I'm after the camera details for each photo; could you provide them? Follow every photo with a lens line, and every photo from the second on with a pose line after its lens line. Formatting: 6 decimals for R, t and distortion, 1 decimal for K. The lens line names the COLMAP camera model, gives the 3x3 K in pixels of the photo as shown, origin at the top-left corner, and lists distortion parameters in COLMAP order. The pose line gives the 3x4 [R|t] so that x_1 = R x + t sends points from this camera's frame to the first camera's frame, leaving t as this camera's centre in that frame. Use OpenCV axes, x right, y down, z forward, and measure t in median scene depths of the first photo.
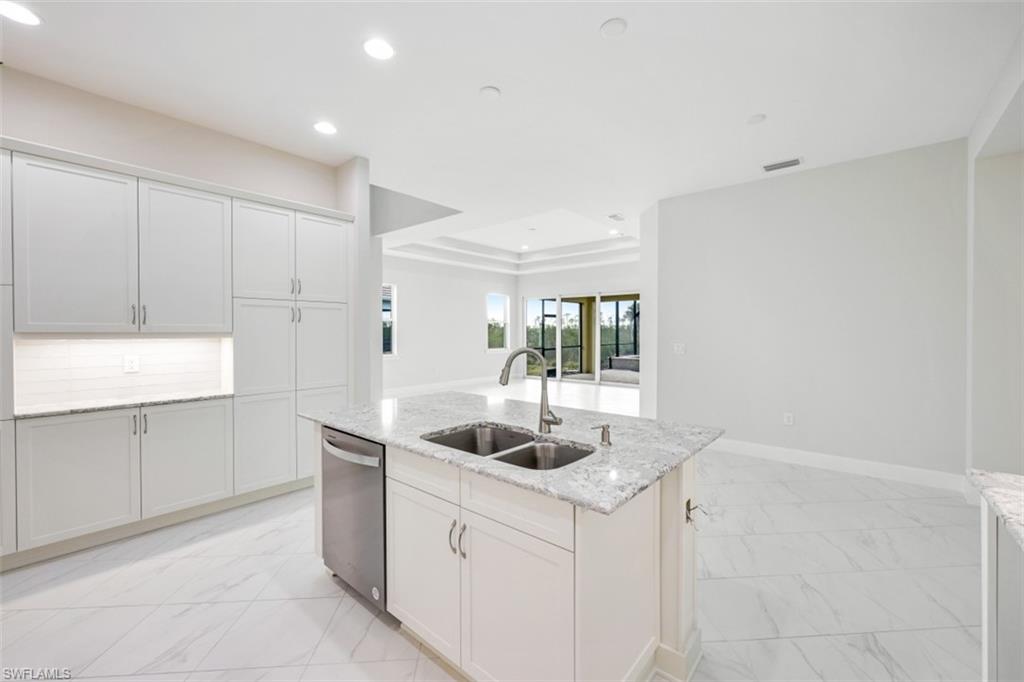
lens RADIAL K [[420.0, 0, 518.4], [0, 420.0, 336.9], [0, 0, 1]] dist [0.002495, 0.000183]
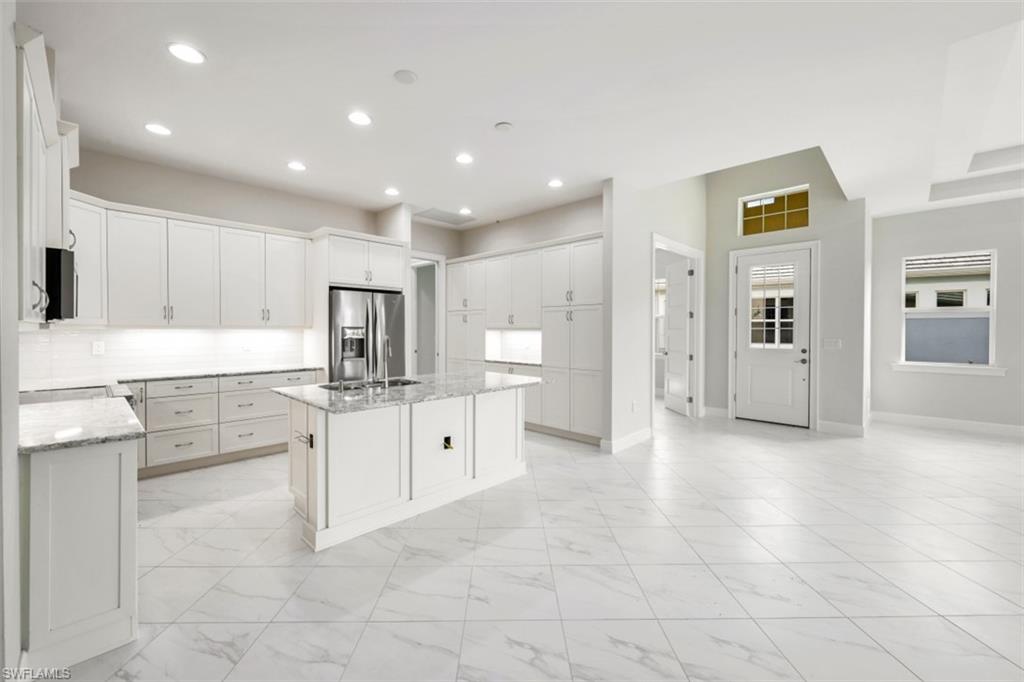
lens RADIAL K [[420.0, 0, 505.5], [0, 420.0, 334.1], [0, 0, 1]] dist [0.002495, 0.000183]
pose [[-0.078015, 0.019112, -0.996769, 1.163831], [-0.008258, 0.999770, 0.019816, -0.020265], [0.996918, 0.009777, -0.077839, 1.133616]]
